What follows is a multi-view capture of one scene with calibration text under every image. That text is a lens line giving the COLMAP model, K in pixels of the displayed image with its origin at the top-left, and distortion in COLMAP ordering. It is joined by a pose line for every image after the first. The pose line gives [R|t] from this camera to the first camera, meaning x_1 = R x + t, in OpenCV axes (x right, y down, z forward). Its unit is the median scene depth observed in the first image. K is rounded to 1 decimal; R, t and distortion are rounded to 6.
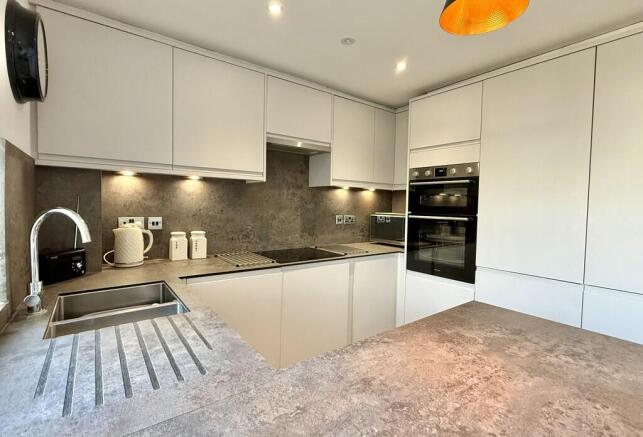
lens RADIAL K [[300.8, 0, 321.0], [0, 300.8, 214.5], [0, 0, 1]] dist [-0.001862, -0.000238]
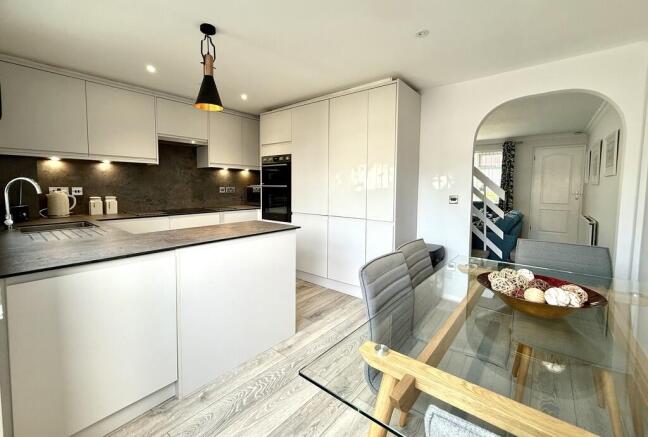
lens RADIAL K [[271.2, 0, 323.9], [0, 271.2, 200.7], [0, 0, 1]] dist [0.001502, 0.000252]
pose [[0.970627, -0.028030, 0.238952, 0.297261], [0.022406, 0.999405, 0.026223, 0.060841], [-0.239545, -0.020099, 0.970677, -0.569827]]
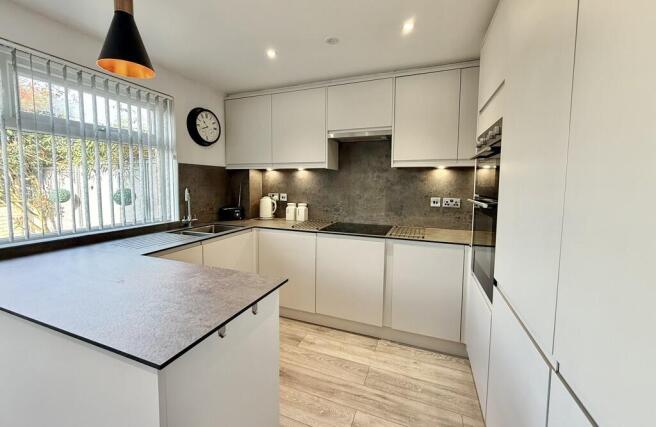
lens RADIAL K [[261.9, 0, 325.2], [0, 261.9, 202.4], [0, 0, 1]] dist [0.000358, 0.000039]
pose [[0.526564, 0.047056, -0.848832, 0.744933], [-0.026378, 0.998891, 0.039011, -0.005608], [0.849726, 0.001849, 0.527221, 0.362647]]
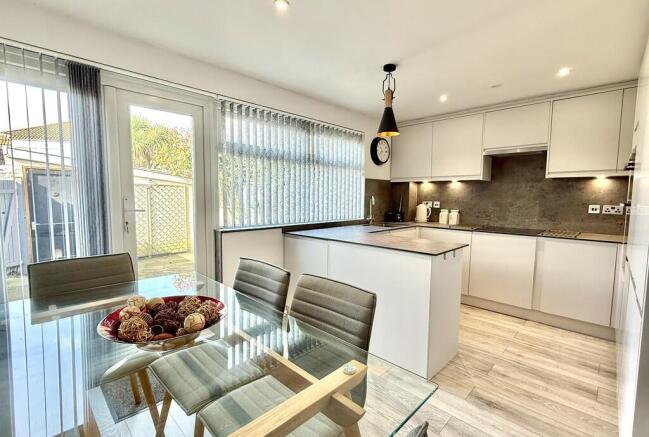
lens RADIAL K [[300.1, 0, 322.6], [0, 300.1, 221.1], [0, 0, 1]] dist [-0.000067, -0.000160]
pose [[0.150855, 0.064822, -0.986428, 1.199107], [-0.039354, 0.997451, 0.059528, 0.043101], [0.987772, 0.029840, 0.153021, -0.071878]]
